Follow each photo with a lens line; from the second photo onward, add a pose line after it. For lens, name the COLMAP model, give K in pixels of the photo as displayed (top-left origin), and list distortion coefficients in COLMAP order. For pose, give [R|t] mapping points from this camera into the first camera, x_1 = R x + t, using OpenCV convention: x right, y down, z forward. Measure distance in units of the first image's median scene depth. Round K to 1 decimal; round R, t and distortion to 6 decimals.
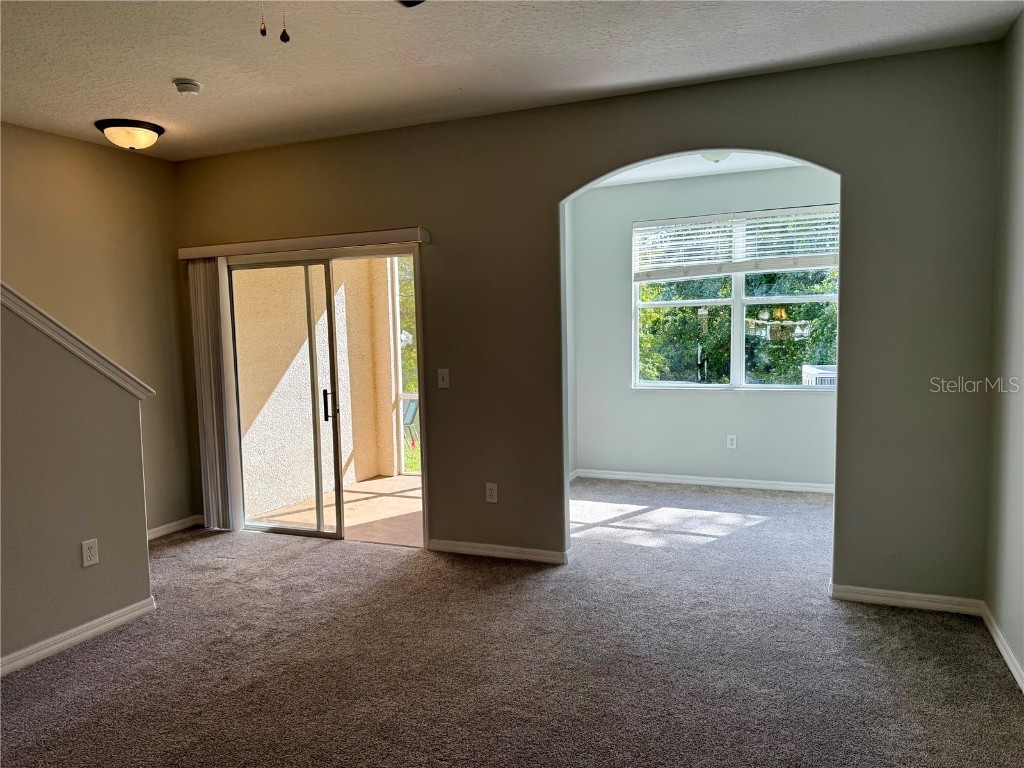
lens RADIAL K [[717.3, 0, 512.8], [0, 717.3, 385.5], [0, 0, 1]] dist [0.081365, -0.114800]
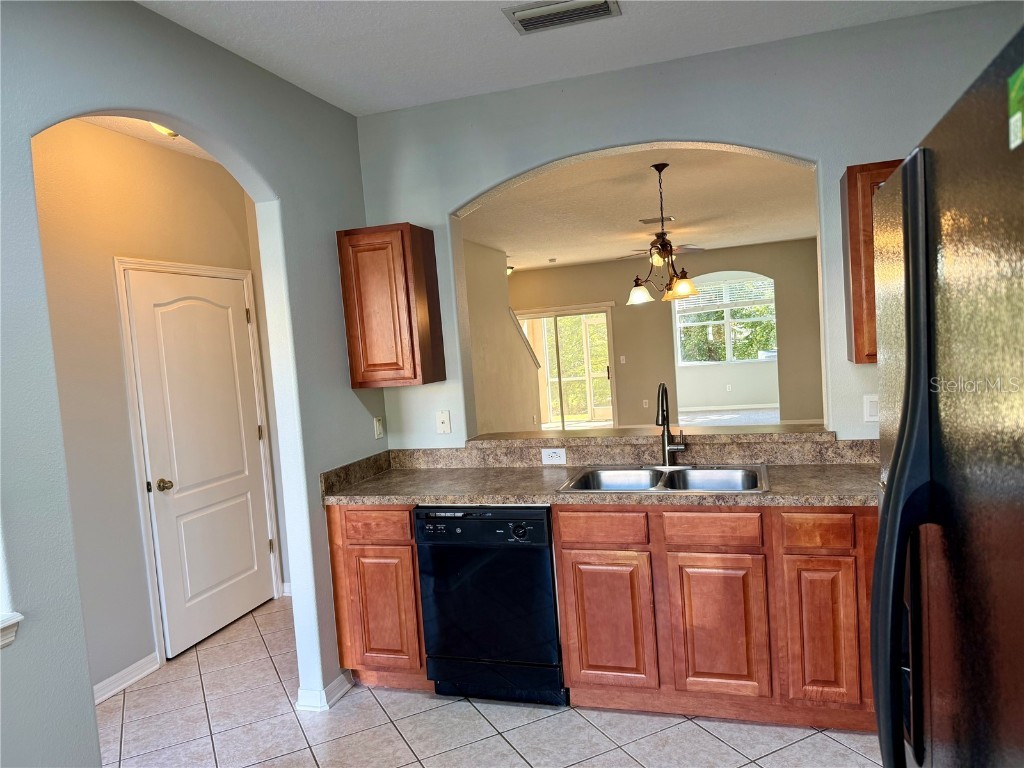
lens RADIAL K [[717.3, 0, 512.8], [0, 717.3, 385.5], [0, 0, 1]] dist [0.081365, -0.114800]
pose [[0.995294, -0.053172, 0.081005, -0.633931], [0.055261, 0.998189, -0.023763, 0.108830], [-0.079594, 0.028127, 0.996430, -1.345324]]
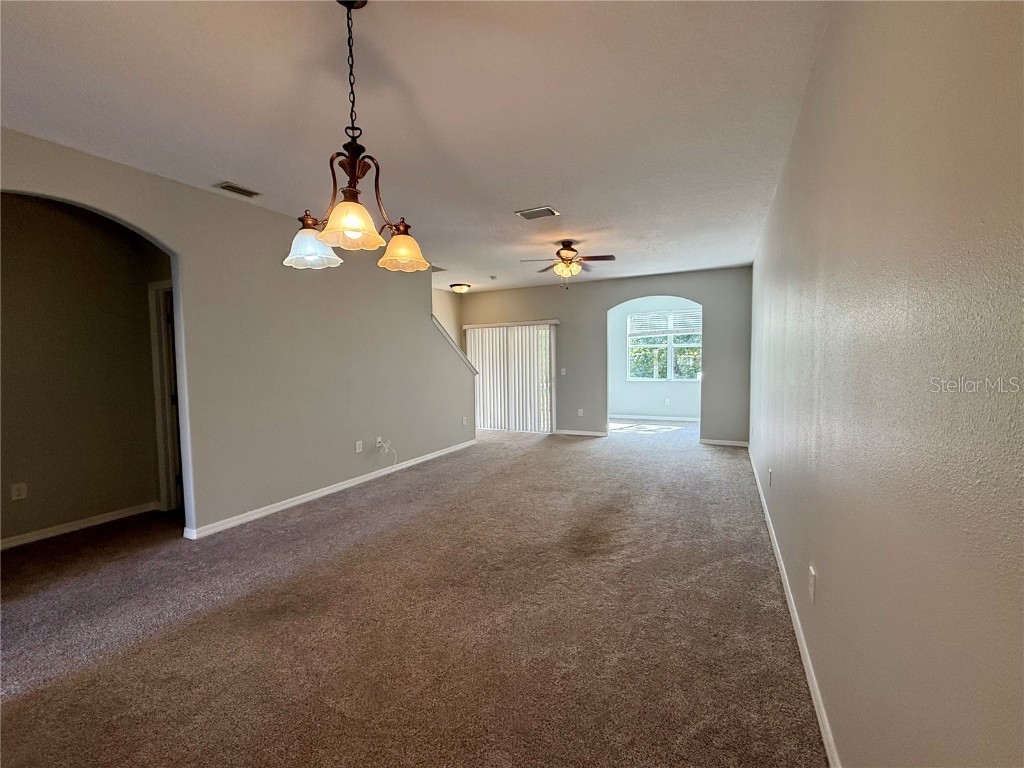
lens RADIAL K [[426.9, 0, 515.1], [0, 426.9, 380.7], [0, 0, 1]] dist [0.000203, 0.000048]
pose [[0.998296, 0.012054, -0.057089, -0.175585], [-0.013902, 0.999388, -0.032092, 0.074755], [0.056668, 0.032831, 0.997853, -0.628519]]
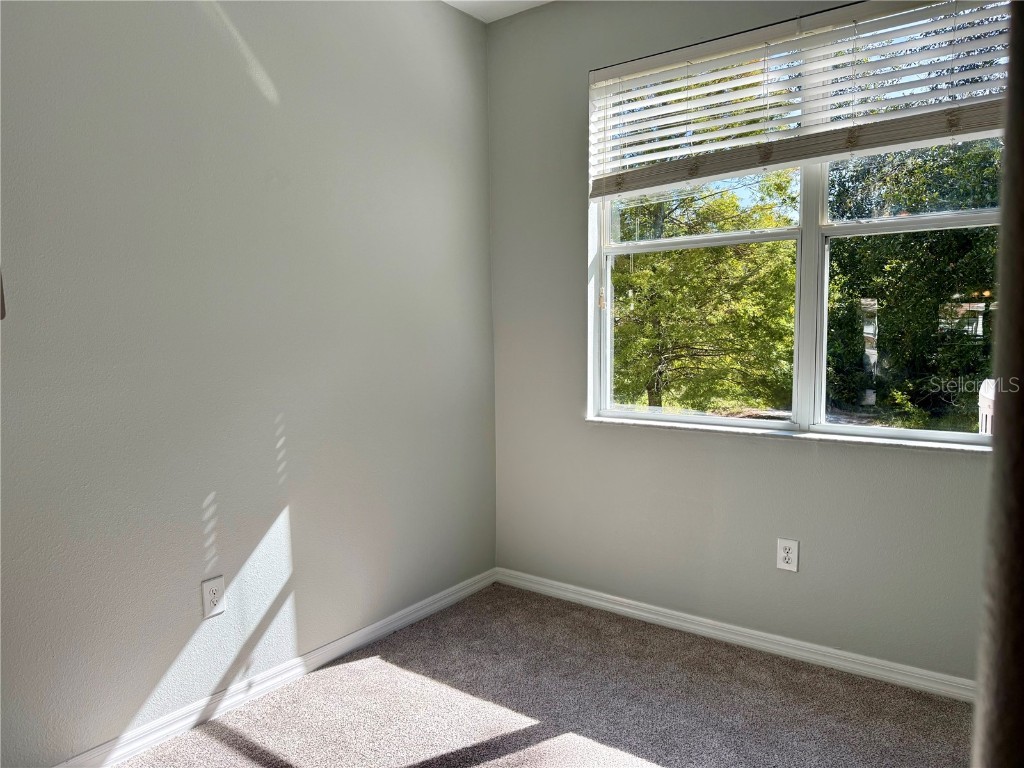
lens RADIAL K [[715.0, 0, 510.4], [0, 715.0, 399.7], [0, 0, 1]] dist [-0.000990, -0.000300]
pose [[0.974959, 0.029391, -0.220435, 0.292944], [-0.022098, 0.999126, 0.035479, -0.034486], [0.221285, -0.029719, 0.974756, 0.683578]]
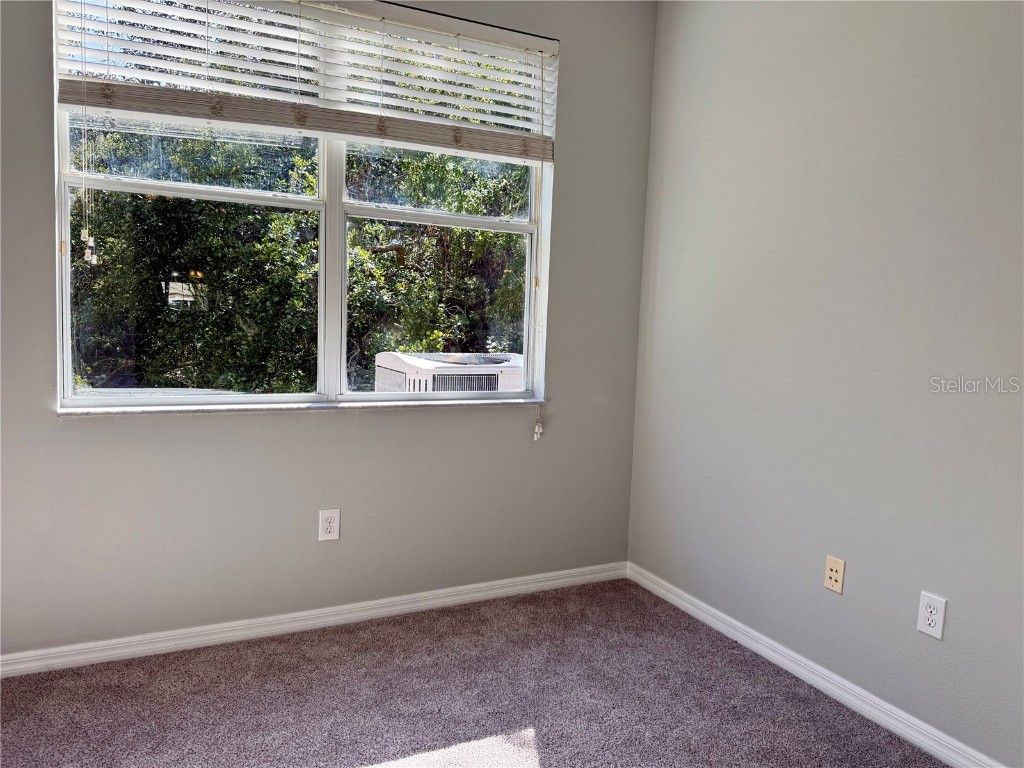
lens RADIAL K [[717.3, 0, 512.8], [0, 717.3, 385.5], [0, 0, 1]] dist [0.081365, -0.114800]
pose [[0.635906, -0.033083, 0.771057, 0.046176], [-0.001152, 0.999039, 0.043815, -0.033300], [-0.771765, -0.028750, 0.635257, 0.798917]]
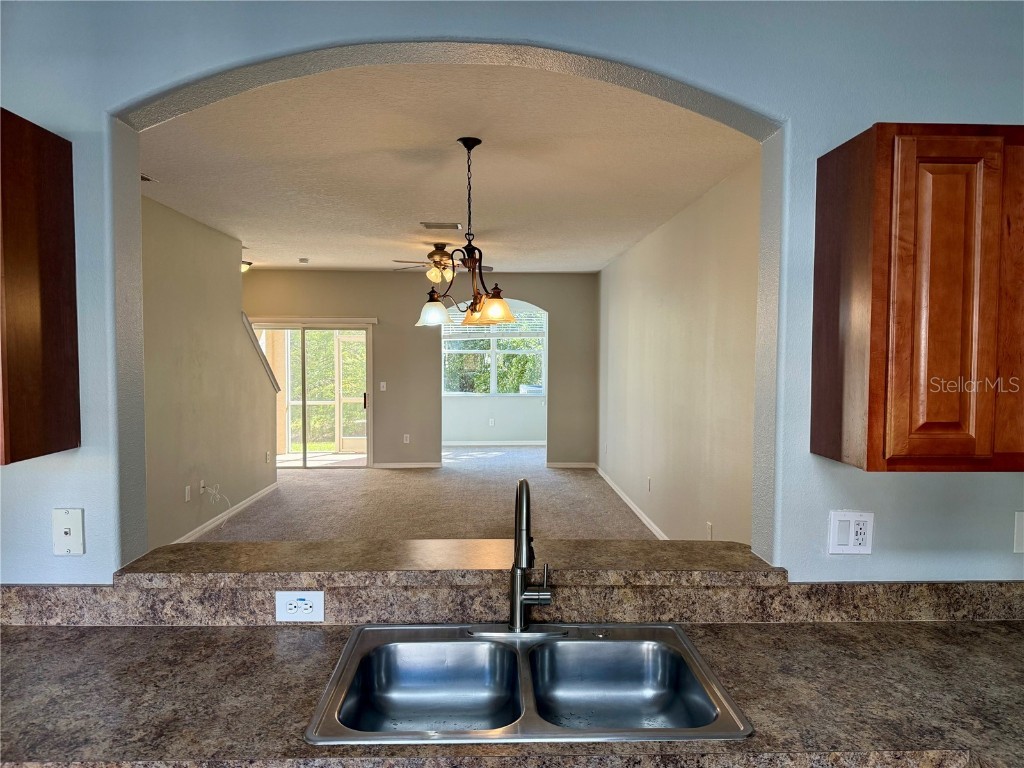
lens RADIAL K [[717.3, 0, 512.8], [0, 717.3, 385.5], [0, 0, 1]] dist [0.081365, -0.114800]
pose [[0.907081, 0.009741, 0.420844, -0.598792], [0.007063, 0.999239, -0.038354, 0.066467], [-0.420897, 0.037762, 0.906322, -1.029581]]
